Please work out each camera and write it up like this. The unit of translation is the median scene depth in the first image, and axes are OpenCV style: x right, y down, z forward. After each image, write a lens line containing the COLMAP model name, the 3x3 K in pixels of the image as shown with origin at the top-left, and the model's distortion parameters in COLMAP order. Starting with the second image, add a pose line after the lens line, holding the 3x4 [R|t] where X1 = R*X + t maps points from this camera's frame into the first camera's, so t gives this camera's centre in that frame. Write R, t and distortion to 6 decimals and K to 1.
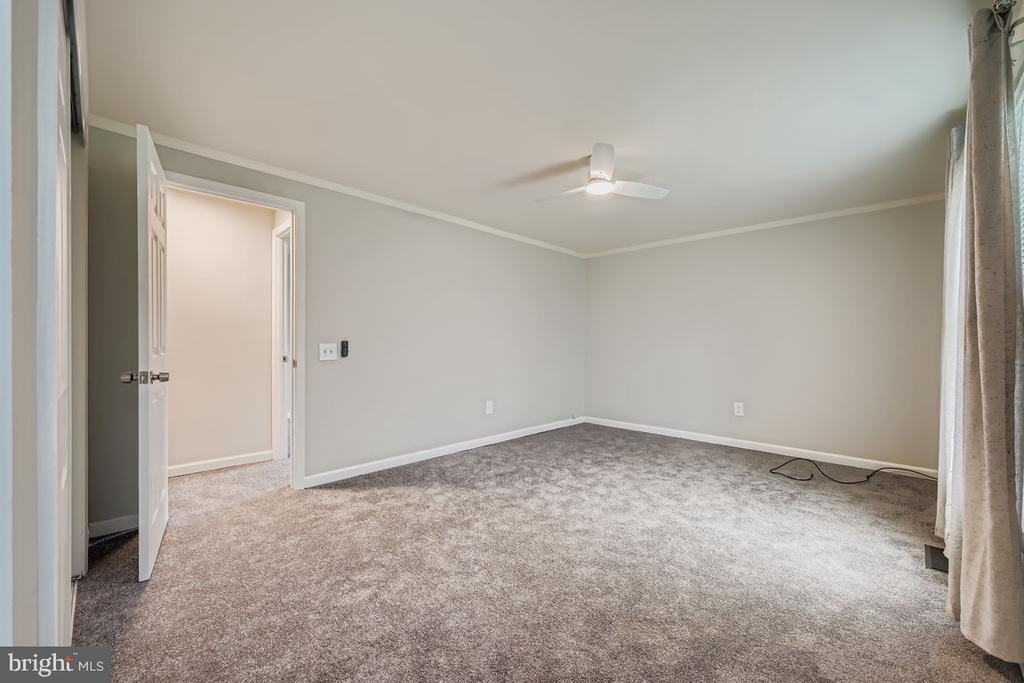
lens RADIAL K [[408.2, 0, 521.2], [0, 408.2, 344.6], [0, 0, 1]] dist [-0.001165, 0.000667]
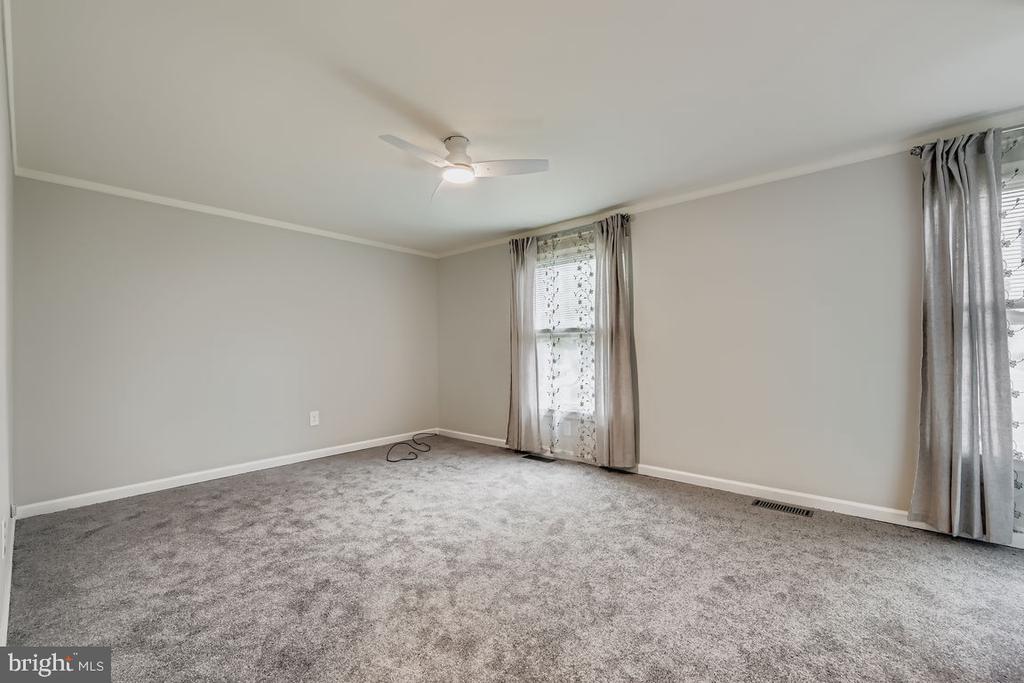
lens RADIAL K [[408.2, 0, 516.7], [0, 408.2, 342.3], [0, 0, 1]] dist [-0.001165, 0.000667]
pose [[-0.067770, 0.019548, 0.997509, -0.569211], [0.001134, 0.999809, -0.019517, -0.001514], [-0.997700, -0.000192, -0.067779, 0.739138]]
